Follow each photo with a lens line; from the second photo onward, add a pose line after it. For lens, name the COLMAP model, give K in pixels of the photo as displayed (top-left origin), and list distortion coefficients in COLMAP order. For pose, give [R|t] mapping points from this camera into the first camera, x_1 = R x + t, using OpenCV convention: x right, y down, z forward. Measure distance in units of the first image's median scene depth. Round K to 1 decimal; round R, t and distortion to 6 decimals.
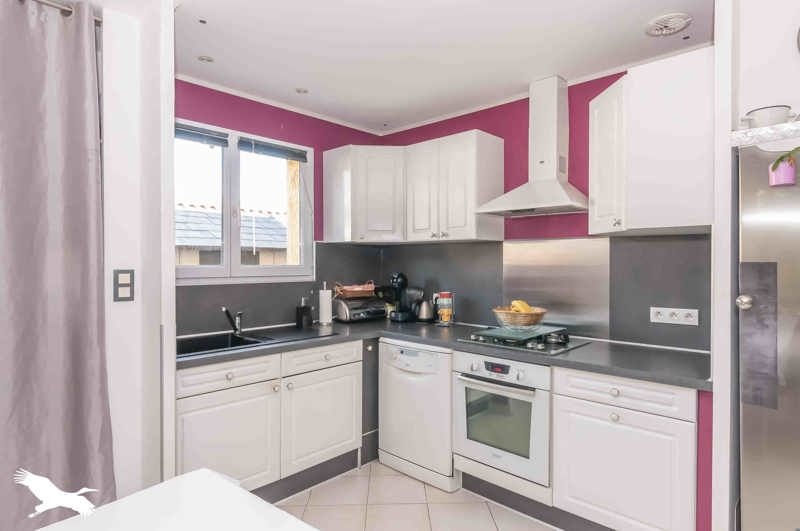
lens RADIAL K [[430.1, 0, 400.0], [0, 430.1, 265.5], [0, 0, 1]] dist [0.033595, 0.000302]
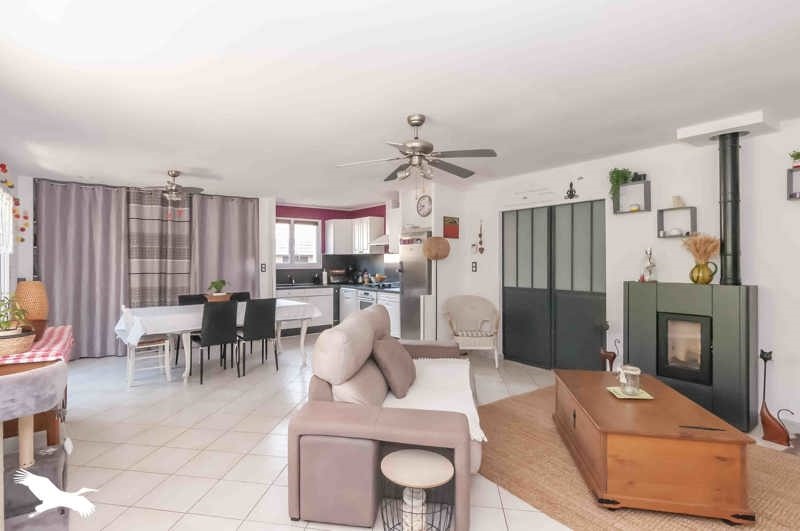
lens RADIAL K [[421.7, 0, 400.0], [0, 421.7, 265.5], [0, 0, 1]] dist [-0.000127, -0.000015]
pose [[0.985229, 0.004239, -0.171190, 0.787953], [-0.003498, 0.999983, 0.004626, 0.003703], [0.171206, -0.003959, 0.985227, -1.629874]]
